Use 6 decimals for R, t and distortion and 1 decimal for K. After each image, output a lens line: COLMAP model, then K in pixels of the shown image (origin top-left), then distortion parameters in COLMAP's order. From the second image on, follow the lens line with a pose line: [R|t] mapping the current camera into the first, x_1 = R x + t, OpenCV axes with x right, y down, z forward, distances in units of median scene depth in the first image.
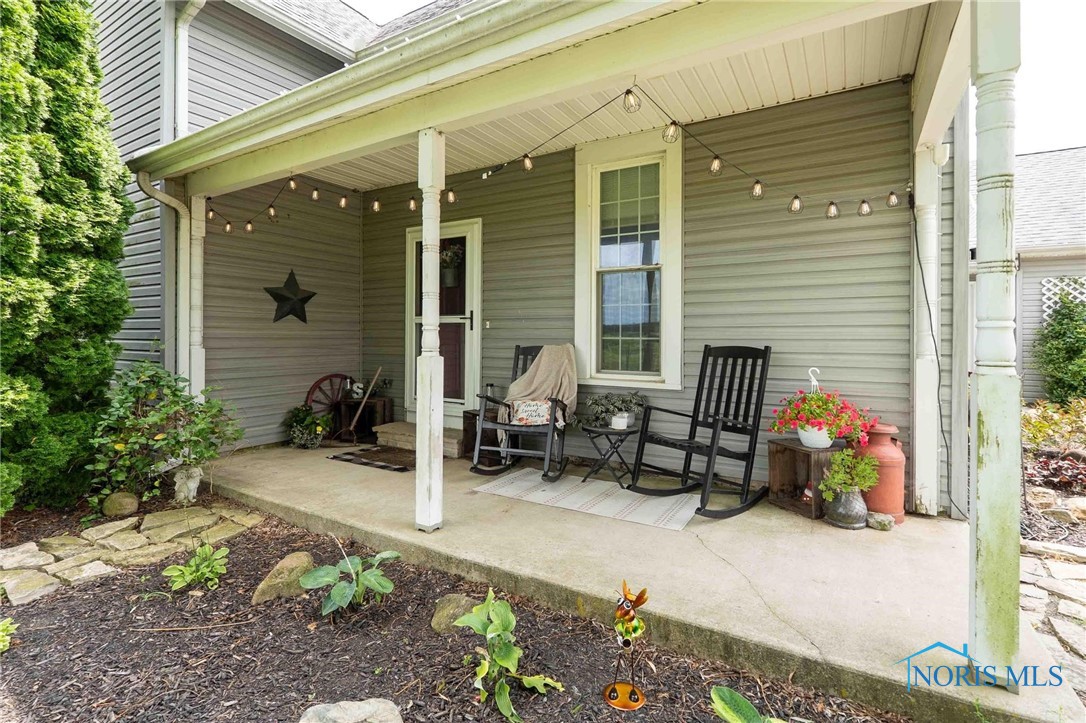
lens RADIAL K [[498.7, 0, 558.9], [0, 498.7, 336.9], [0, 0, 1]] dist [0.002116, 0.000388]
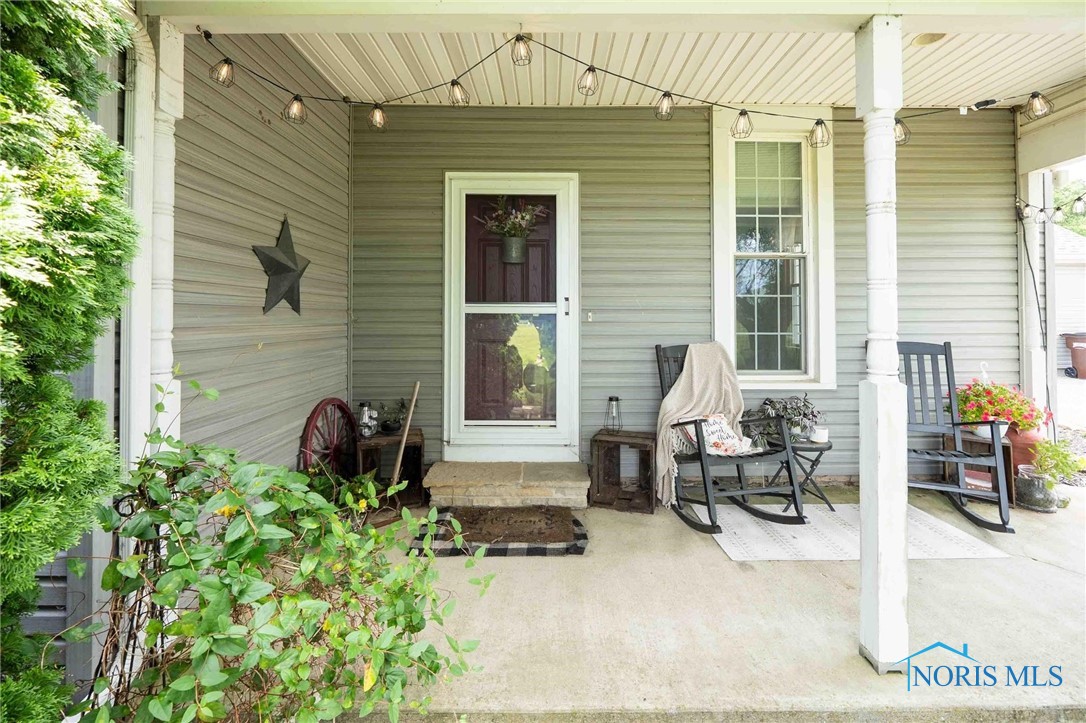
lens RADIAL K [[465.8, 0, 544.9], [0, 465.8, 308.7], [0, 0, 1]] dist [-0.007467, -0.001063]
pose [[0.869122, 0.006402, 0.494557, -0.556652], [0.002914, 0.999833, -0.018064, -0.024747], [-0.494590, 0.017141, 0.868958, 0.435725]]
